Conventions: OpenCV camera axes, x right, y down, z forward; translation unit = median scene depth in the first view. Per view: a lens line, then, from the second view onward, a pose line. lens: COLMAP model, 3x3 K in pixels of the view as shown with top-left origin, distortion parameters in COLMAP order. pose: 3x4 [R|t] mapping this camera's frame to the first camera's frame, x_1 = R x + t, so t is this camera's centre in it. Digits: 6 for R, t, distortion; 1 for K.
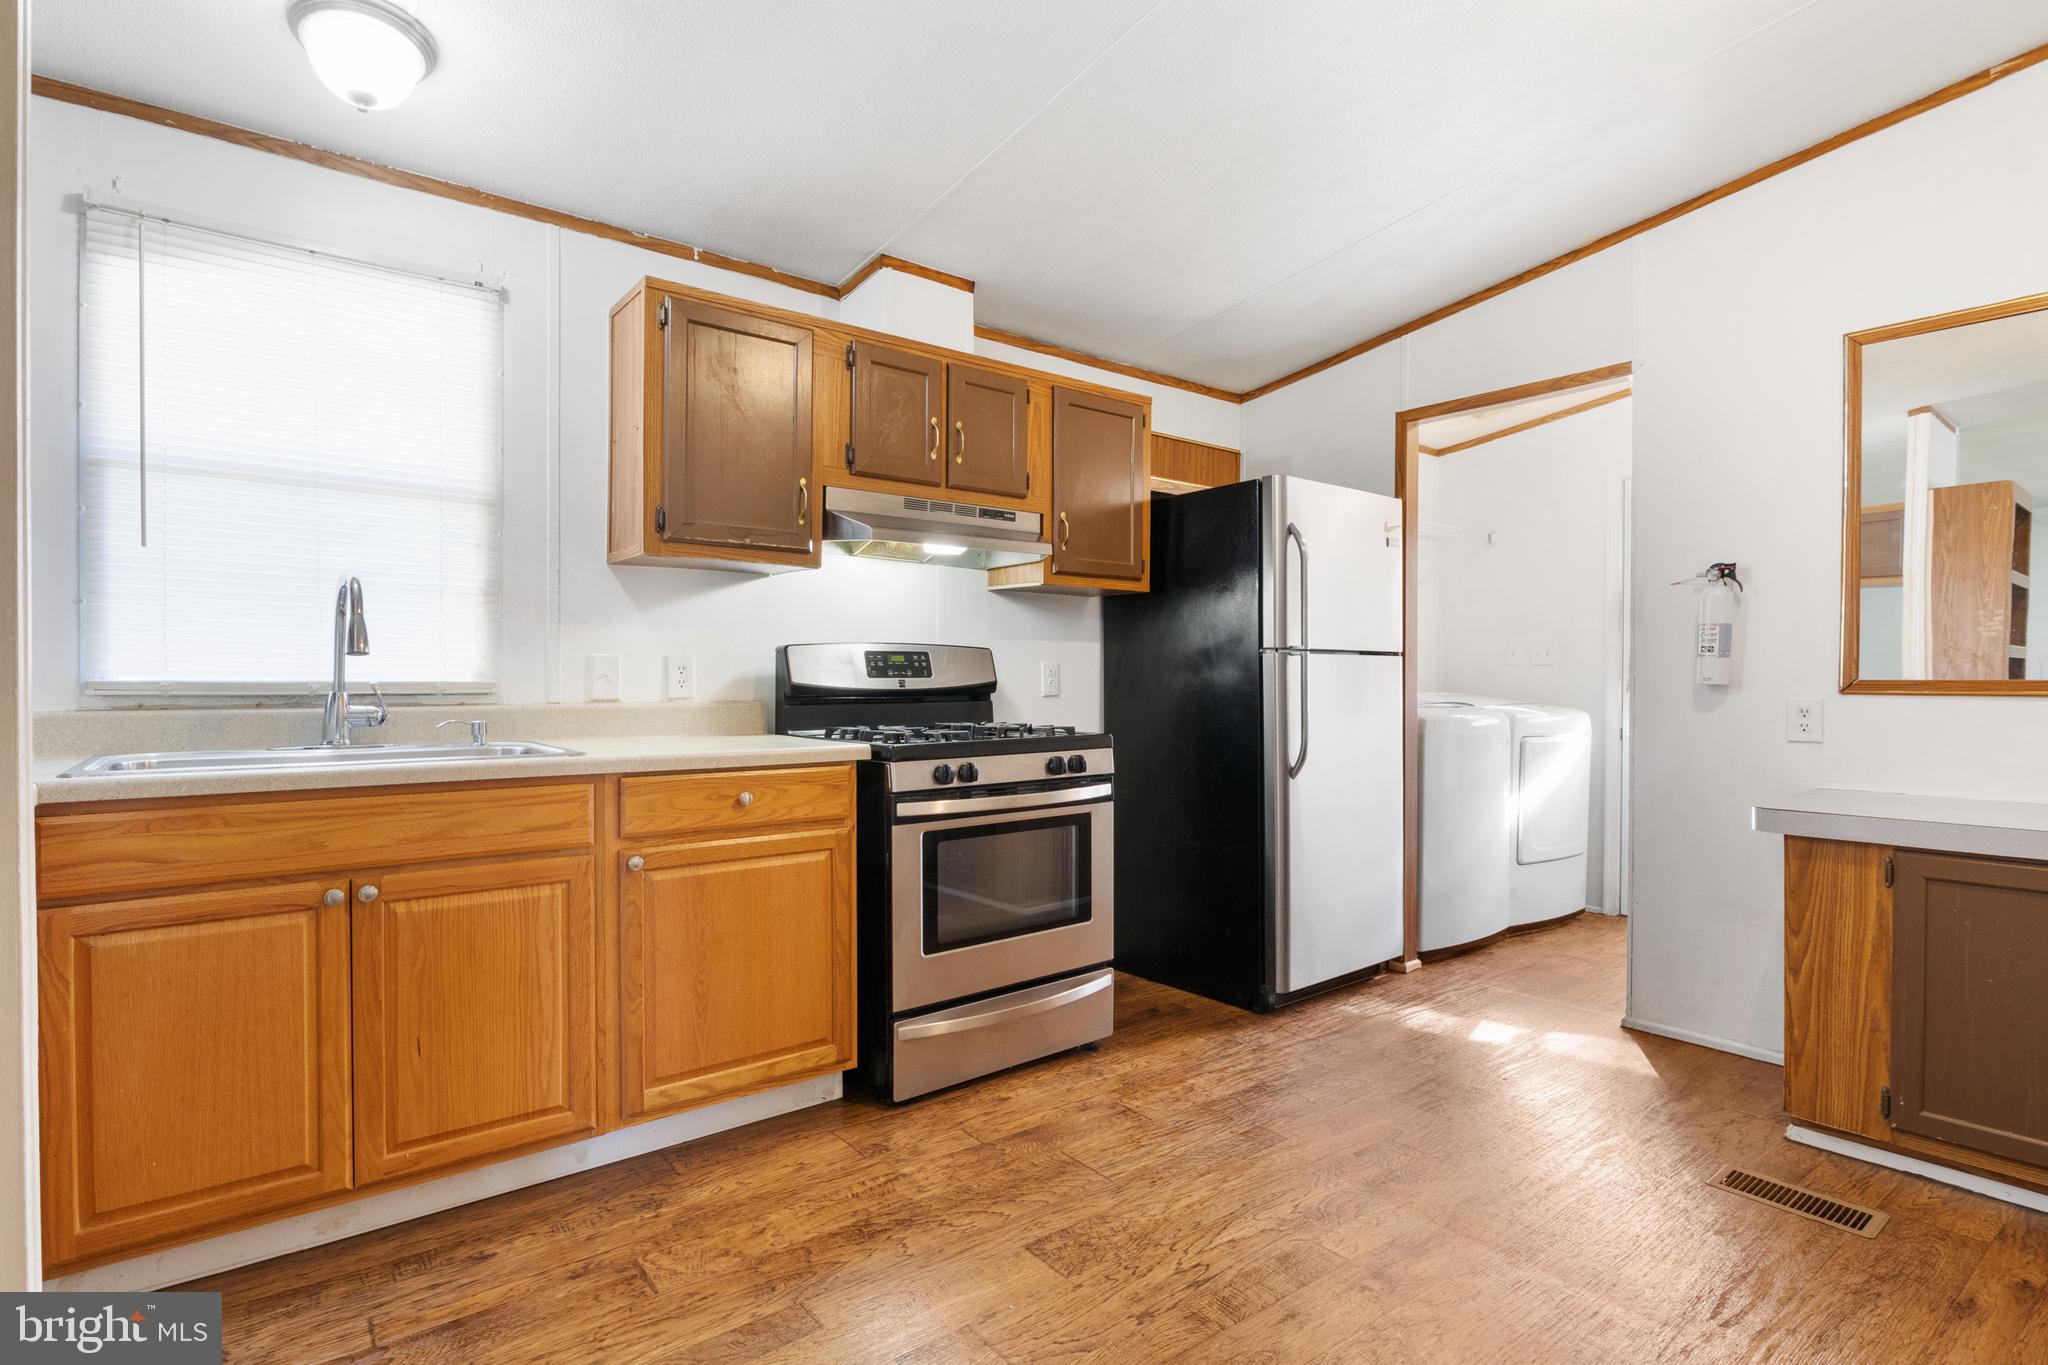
lens RADIAL K [[1026.7, 0, 1039.1], [0, 1026.7, 689.4], [0, 0, 1]] dist [-0.008713, 0.000118]
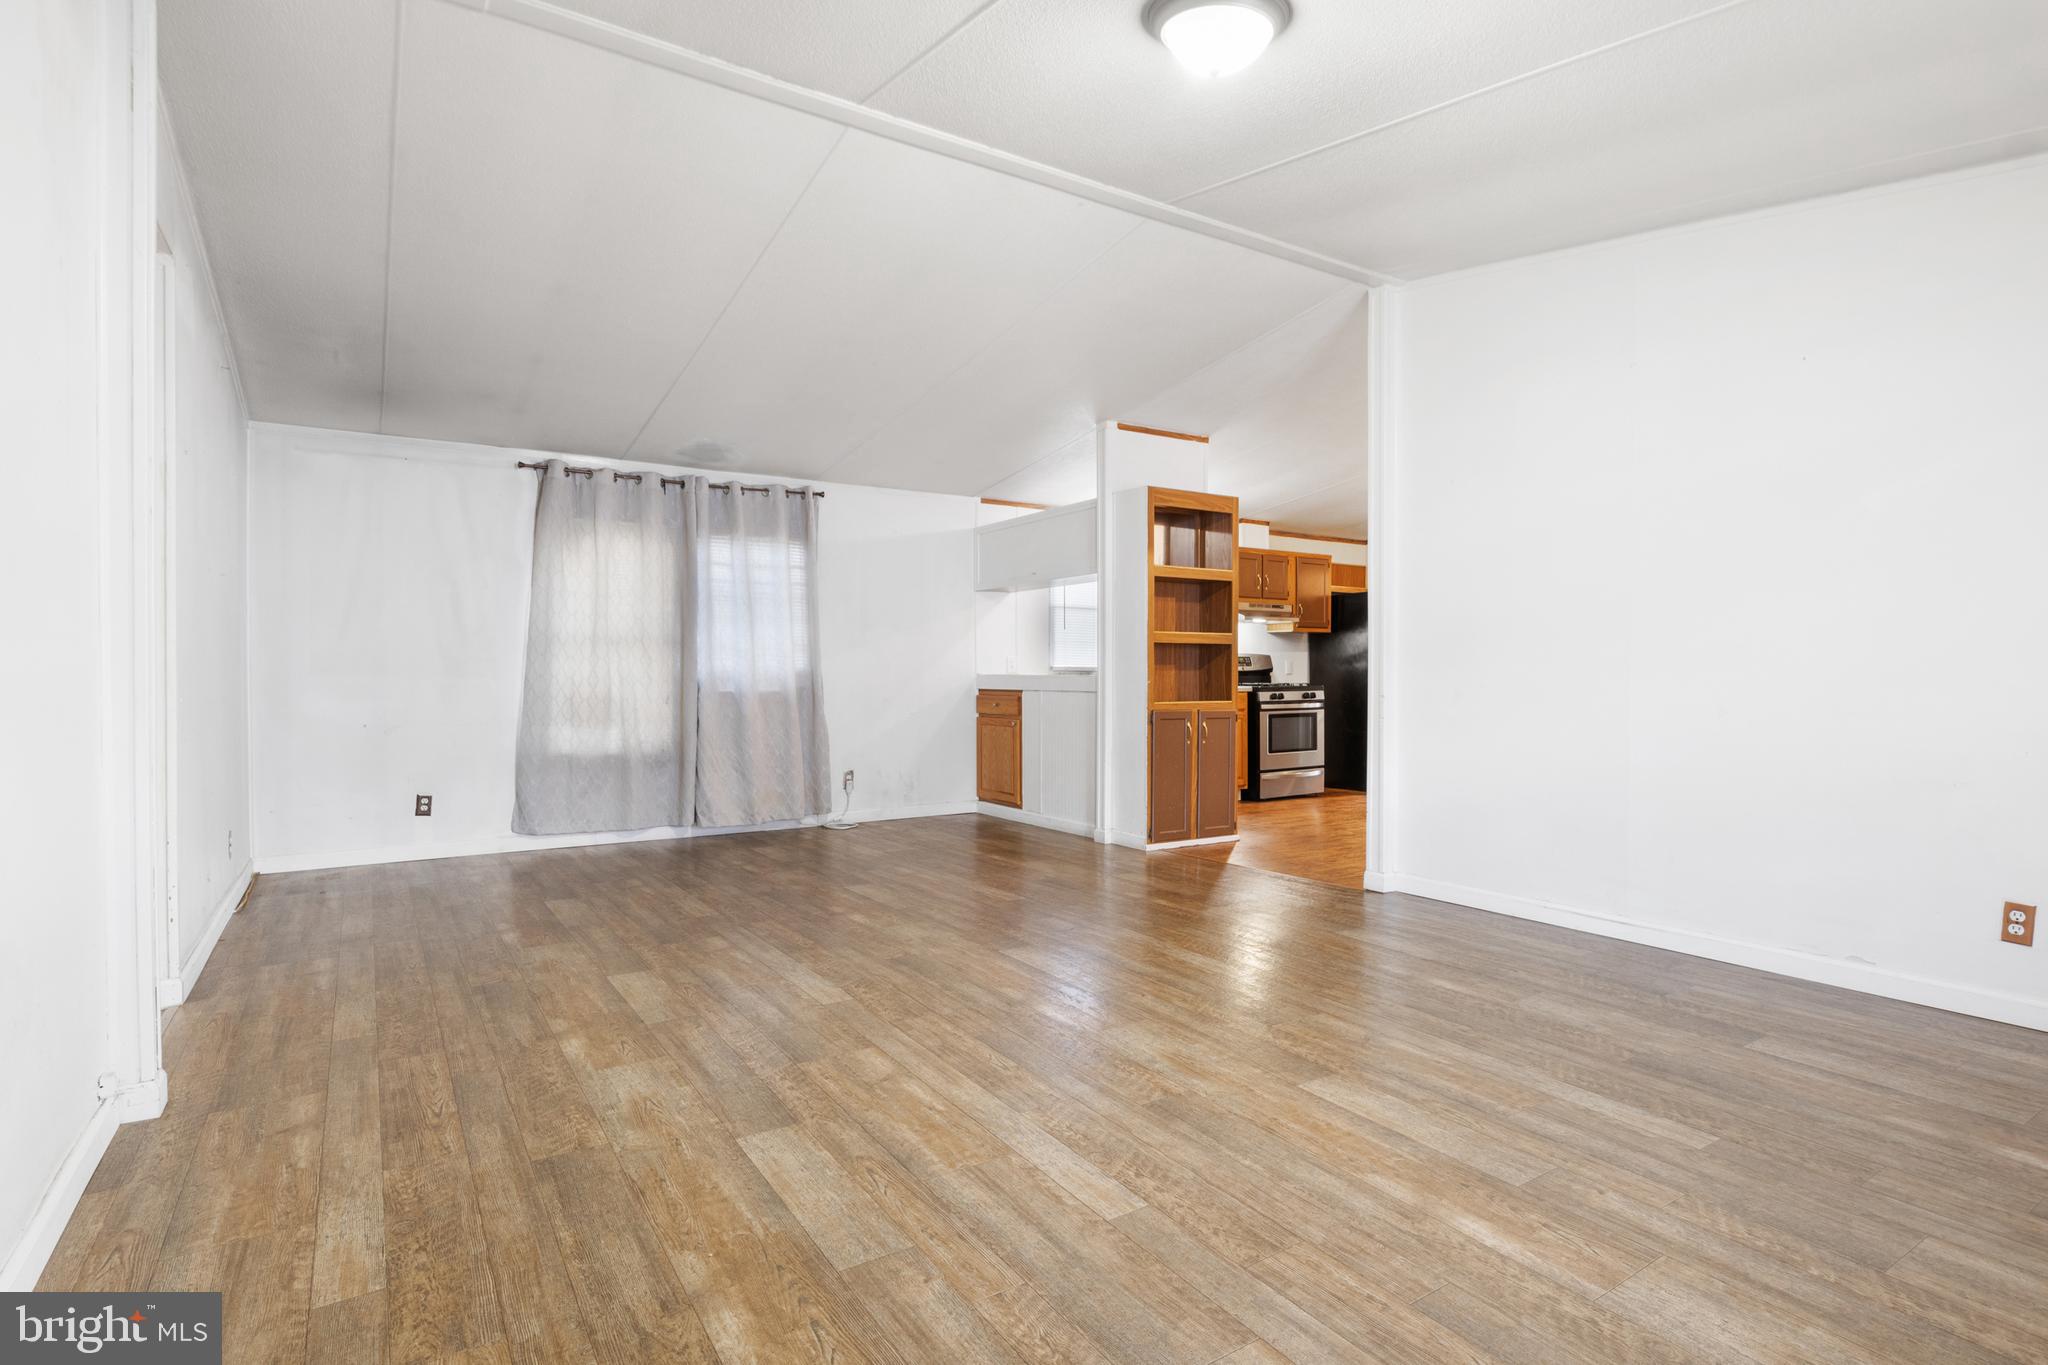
lens RADIAL K [[1026.7, 0, 1031.5], [0, 1026.7, 689.4], [0, 0, 1]] dist [-0.008713, 0.000118]
pose [[0.994476, -0.002583, -0.104934, -0.431602], [0.002699, 0.999996, 0.000965, 0.048598], [0.104931, -0.001243, 0.994479, -1.895762]]
